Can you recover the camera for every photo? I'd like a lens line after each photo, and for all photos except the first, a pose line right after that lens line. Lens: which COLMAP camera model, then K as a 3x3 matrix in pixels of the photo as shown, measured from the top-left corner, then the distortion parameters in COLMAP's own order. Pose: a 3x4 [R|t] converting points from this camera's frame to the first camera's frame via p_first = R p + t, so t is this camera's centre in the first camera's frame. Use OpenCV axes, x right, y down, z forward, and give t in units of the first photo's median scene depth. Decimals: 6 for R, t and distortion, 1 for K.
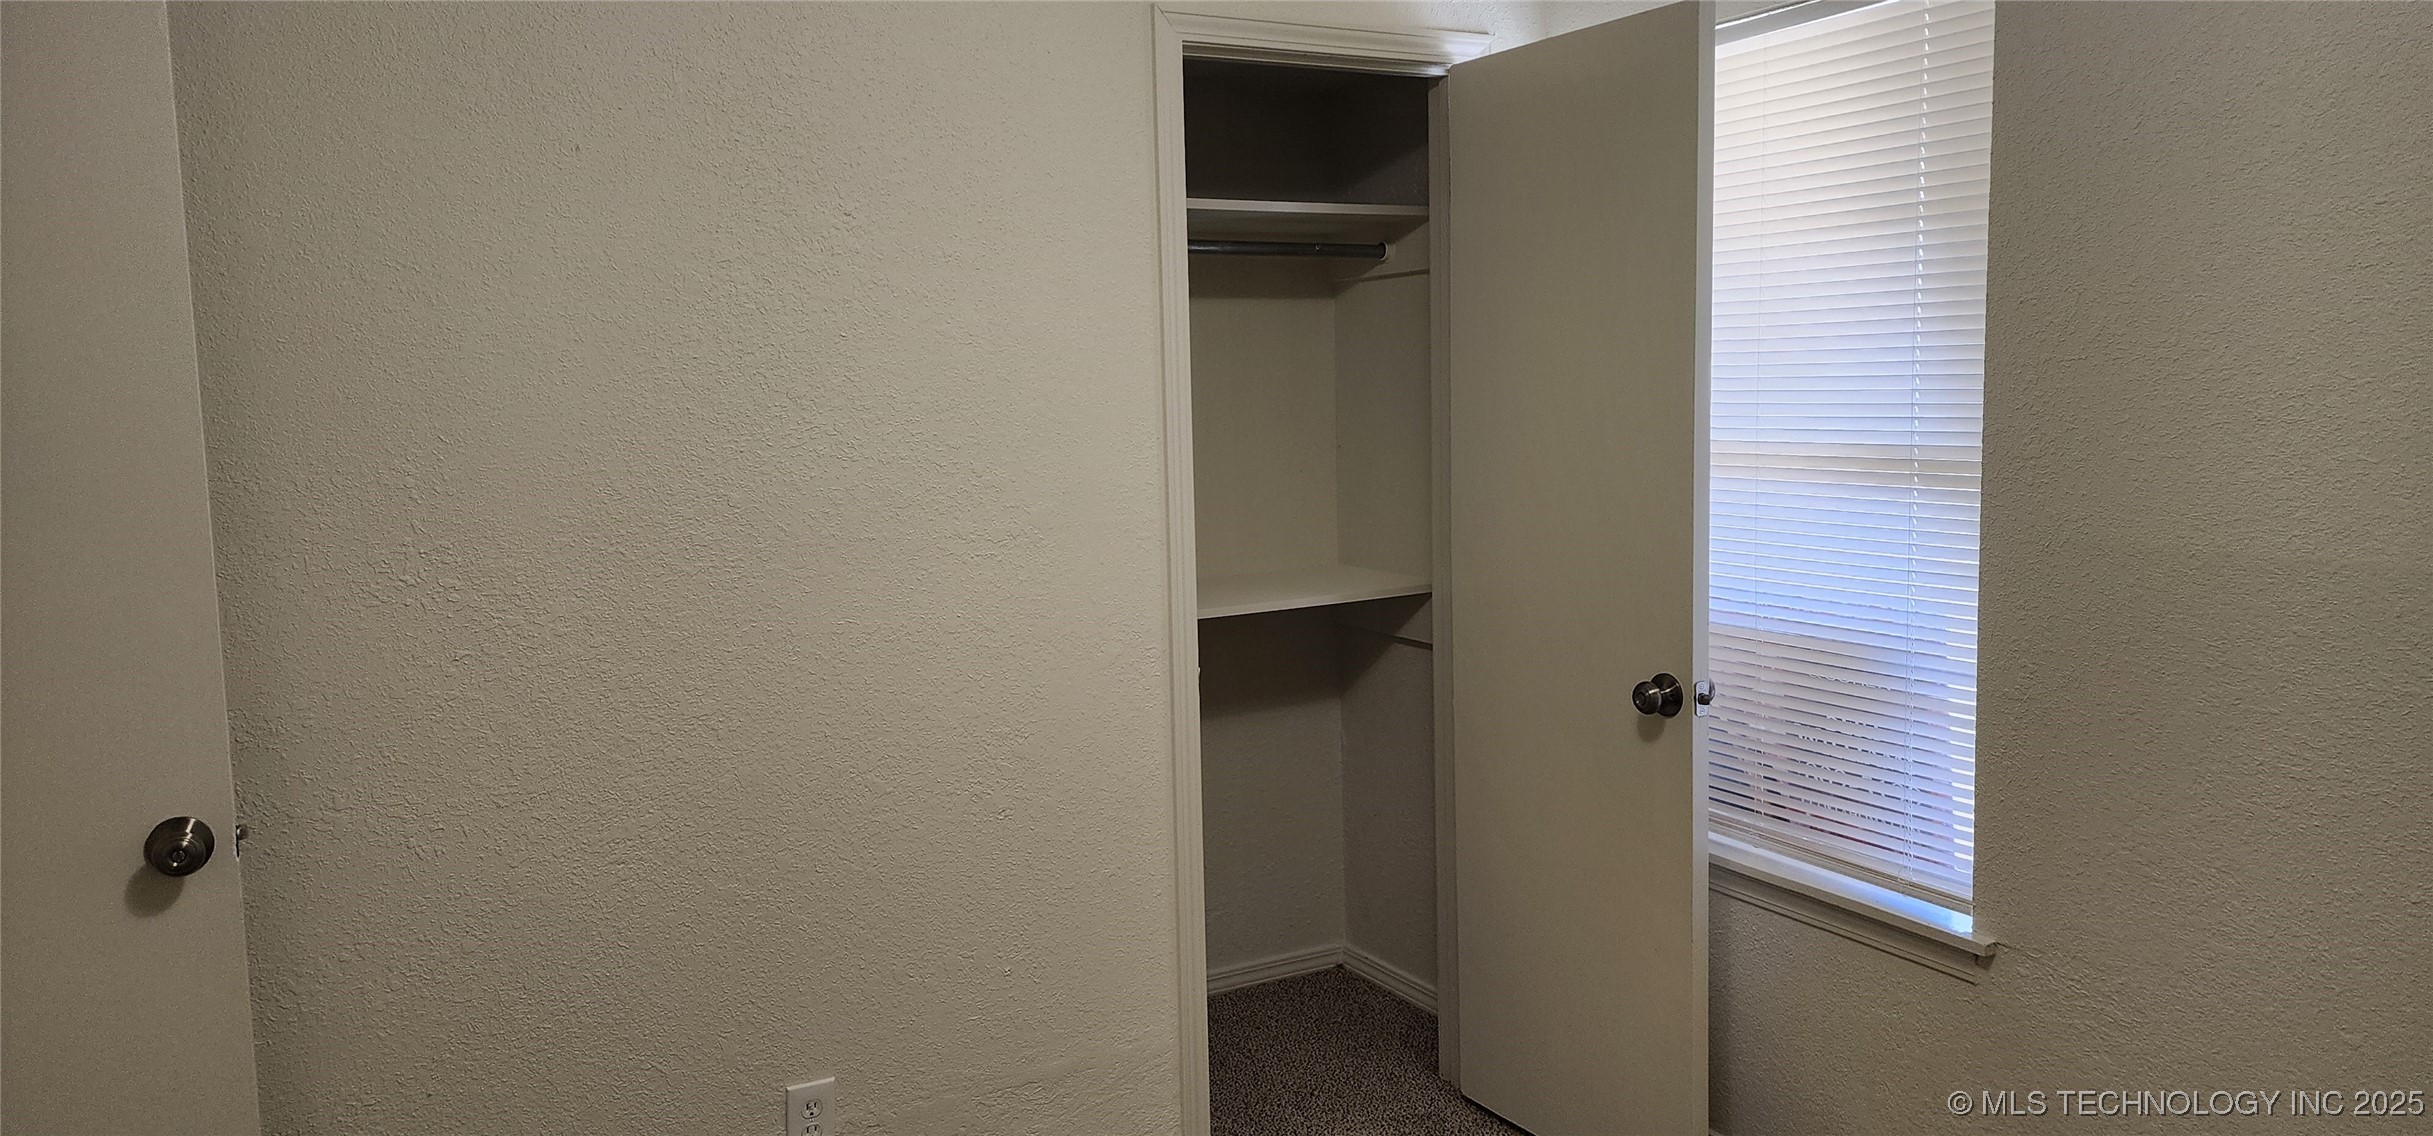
lens RADIAL K [[1599.1, 0, 1210.9], [0, 1599.1, 550.3], [0, 0, 1]] dist [0.069933, -0.073680]
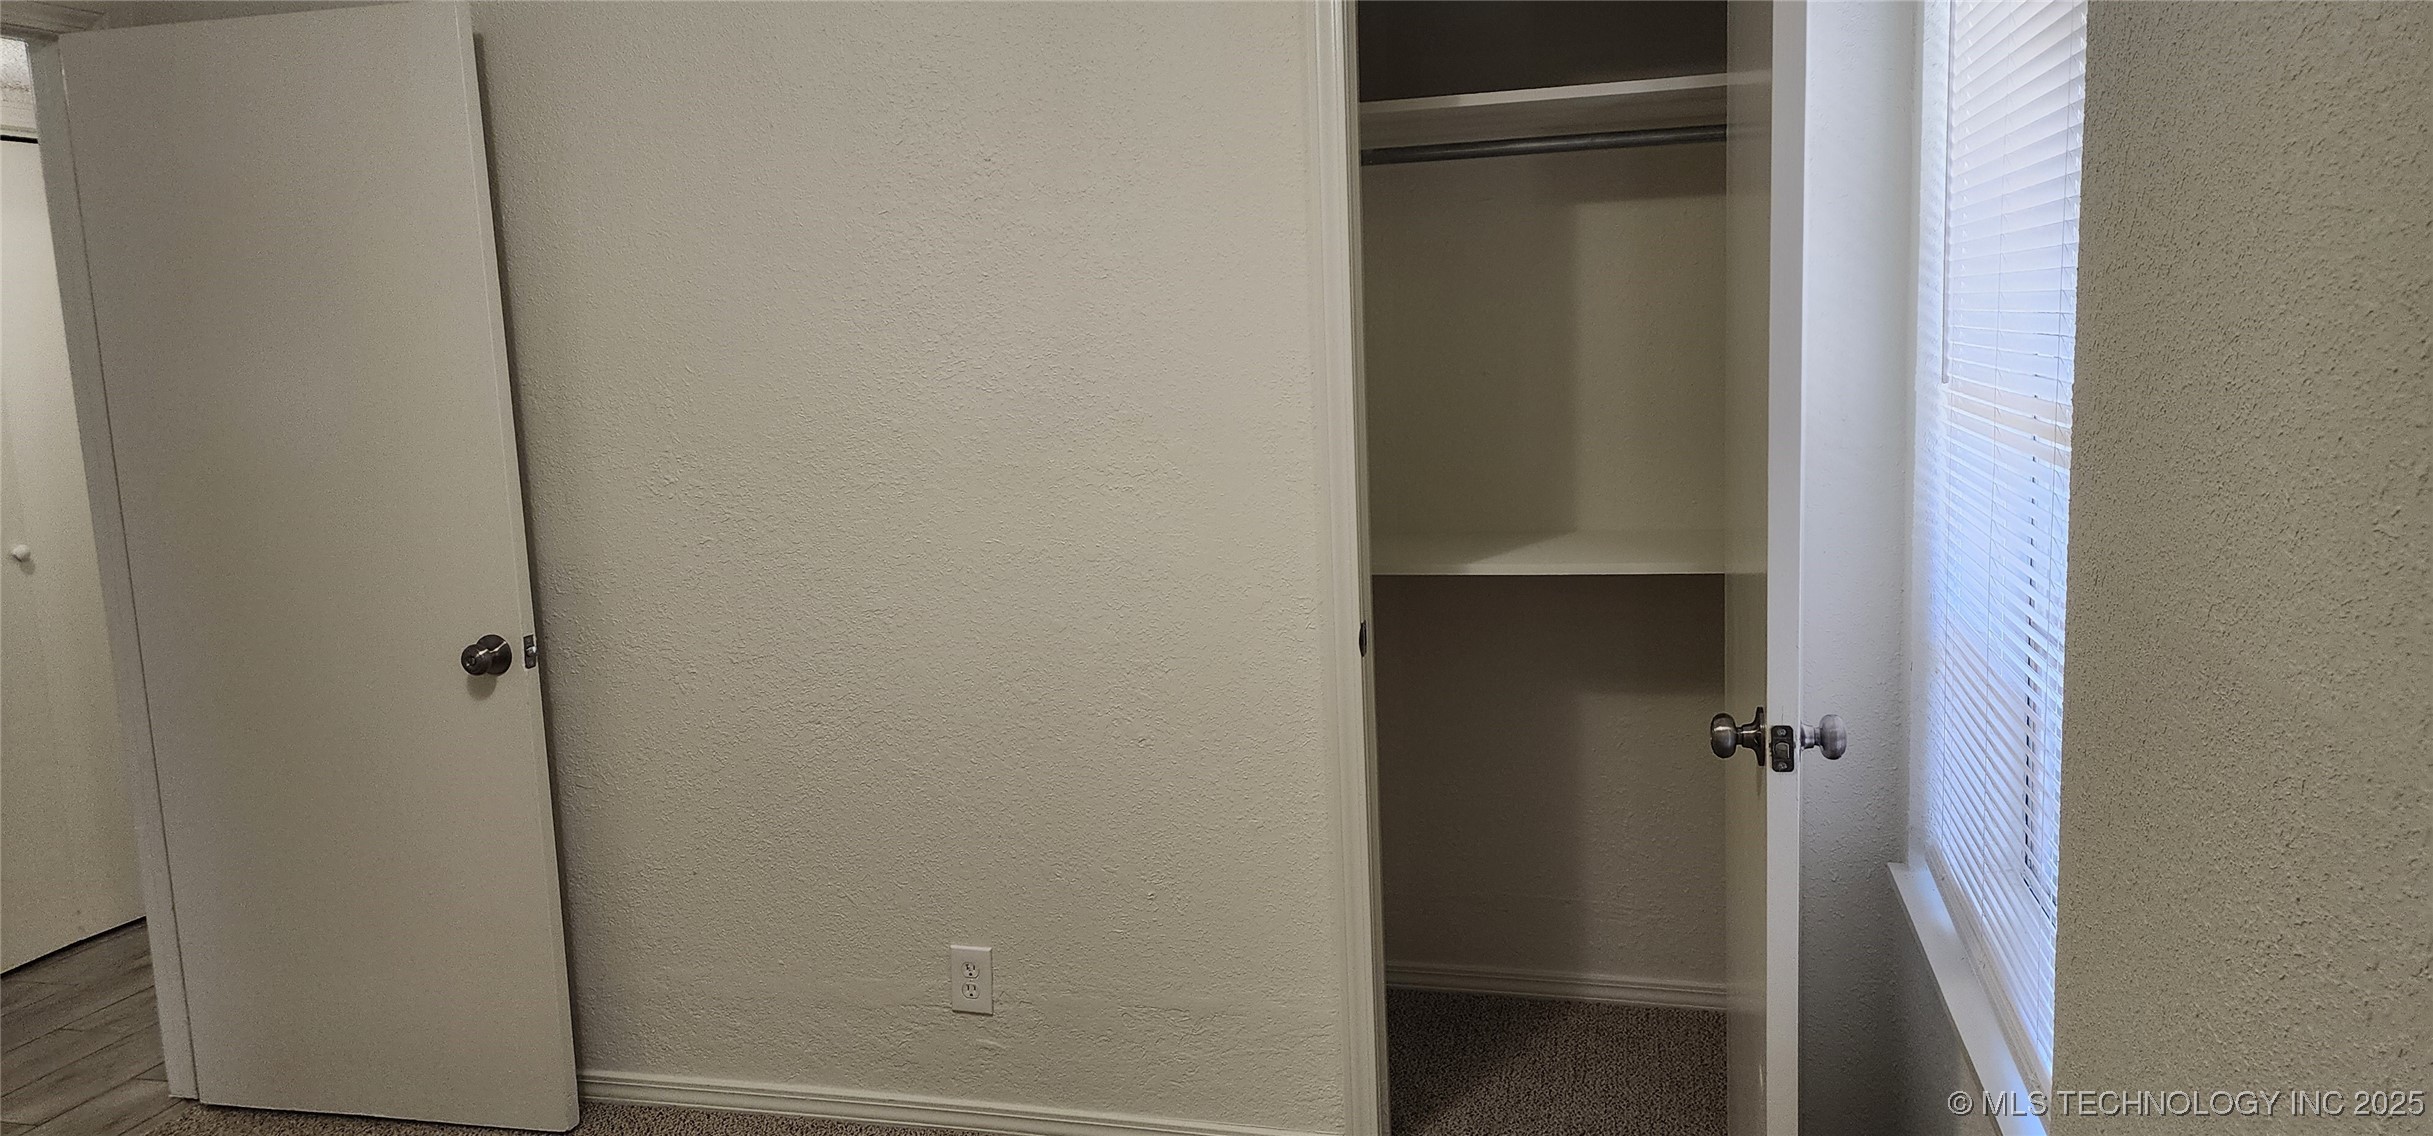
lens RADIAL K [[1605.6, 0, 1217.8], [0, 1605.6, 582.9], [0, 0, 1]] dist [0.113549, -0.146697]
pose [[0.726292, 0.095670, -0.680696, 0.664512], [-0.052680, 0.995102, 0.083650, -0.028161], [0.685364, -0.024895, 0.727775, 0.324587]]
